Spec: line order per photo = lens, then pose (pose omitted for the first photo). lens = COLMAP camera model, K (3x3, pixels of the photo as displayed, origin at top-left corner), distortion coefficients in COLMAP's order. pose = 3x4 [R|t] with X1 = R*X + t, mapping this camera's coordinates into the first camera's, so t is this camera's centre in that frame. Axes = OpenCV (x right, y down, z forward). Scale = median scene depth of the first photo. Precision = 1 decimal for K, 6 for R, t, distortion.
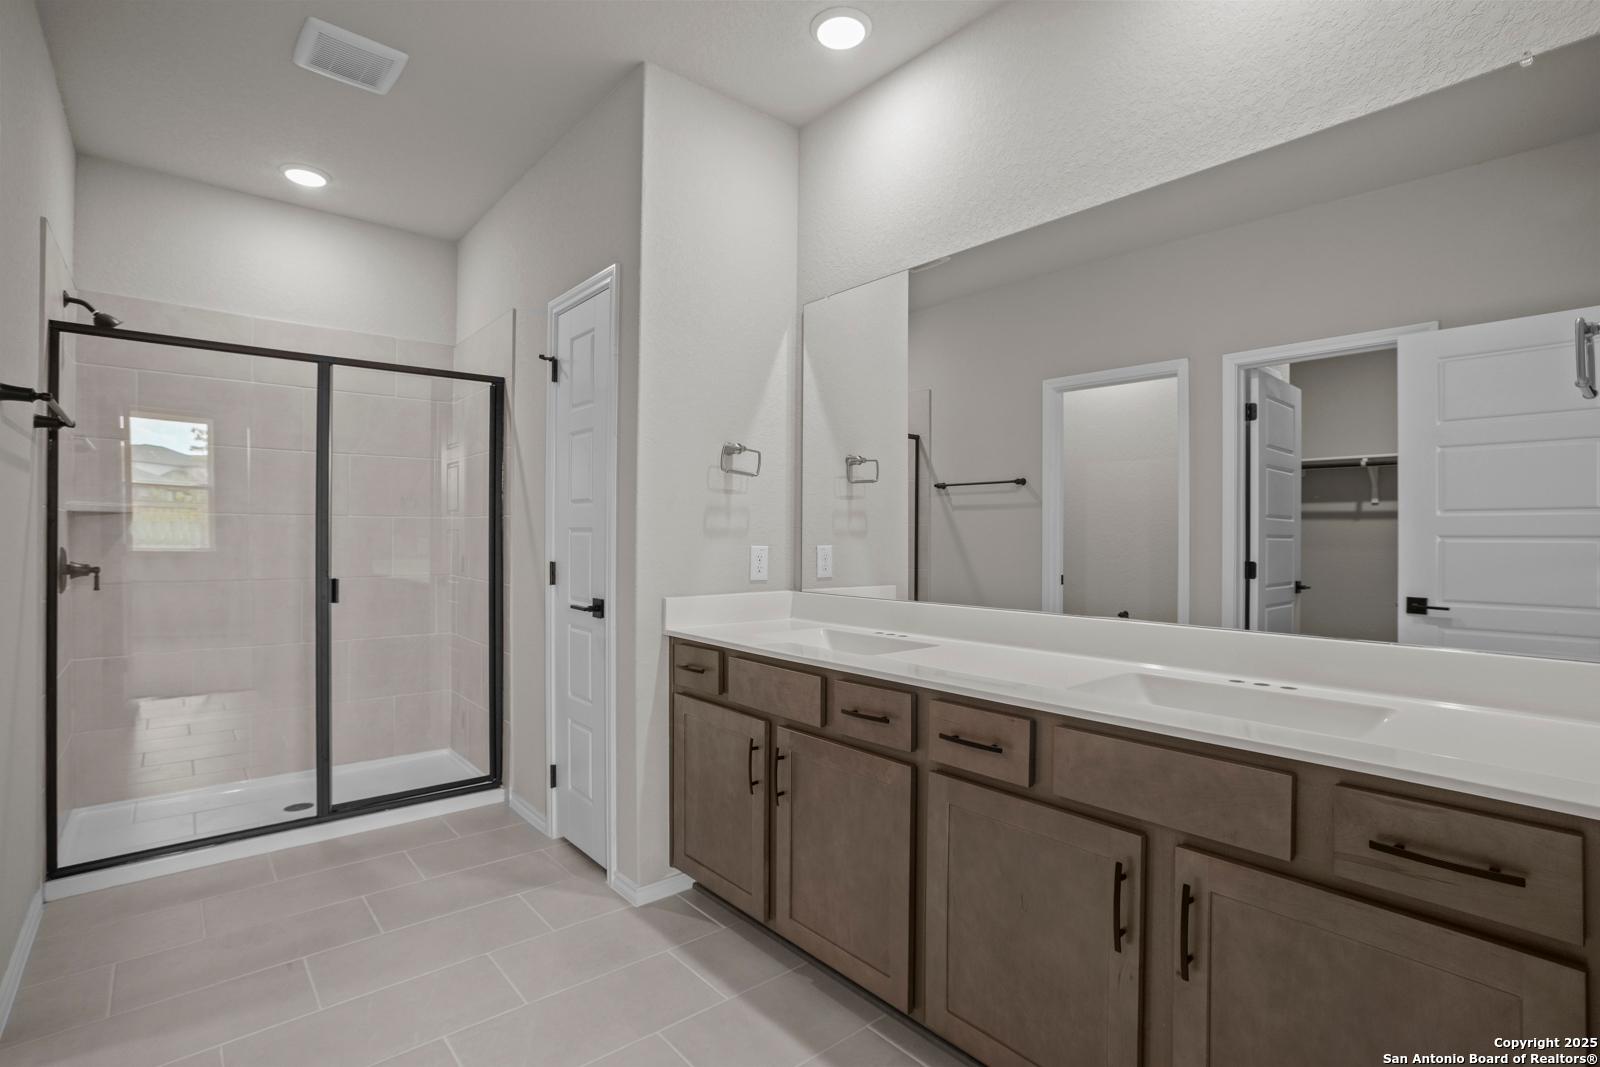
lens RADIAL K [[760.4, 0, 786.1], [0, 760.4, 533.7], [0, 0, 1]] dist [-0.003194, 0.008845]
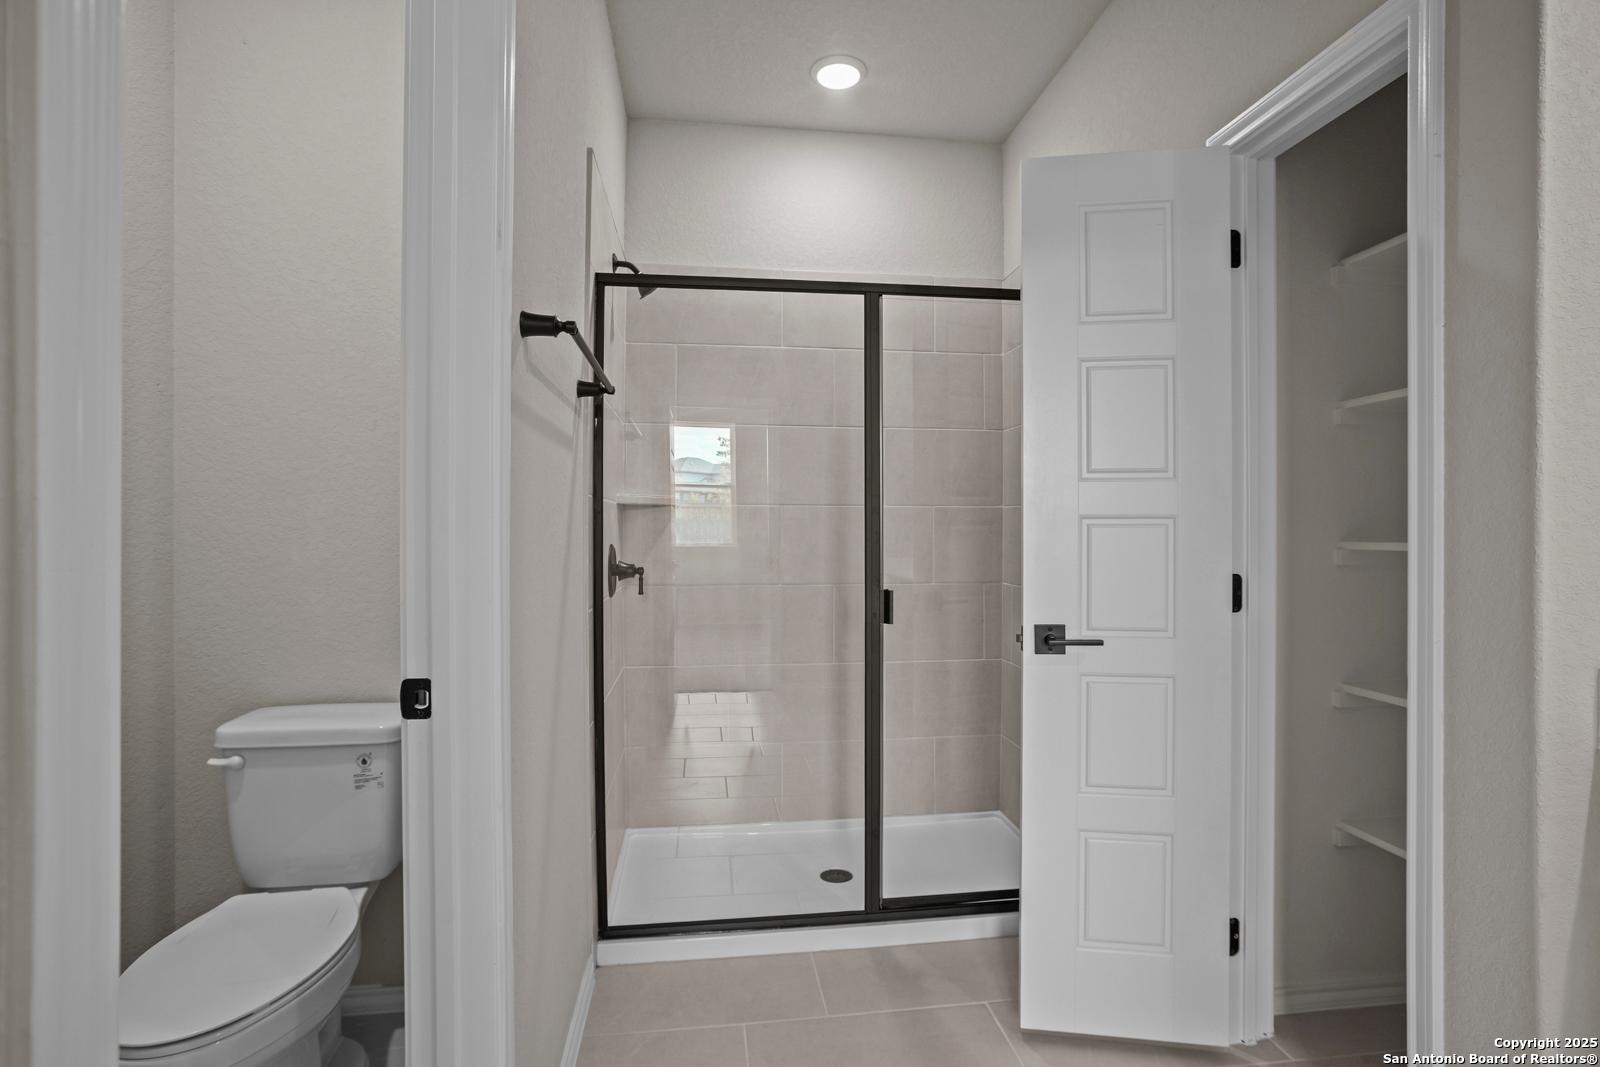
lens RADIAL K [[760.4, 0, 808.0], [0, 760.4, 535.8], [0, 0, 1]] dist [-0.003194, 0.008845]
pose [[0.856642, 0.000069, -0.515911, -0.291293], [0.003867, 0.999971, 0.006555, 0.002945], [0.515896, -0.007610, 0.856617, 0.352013]]
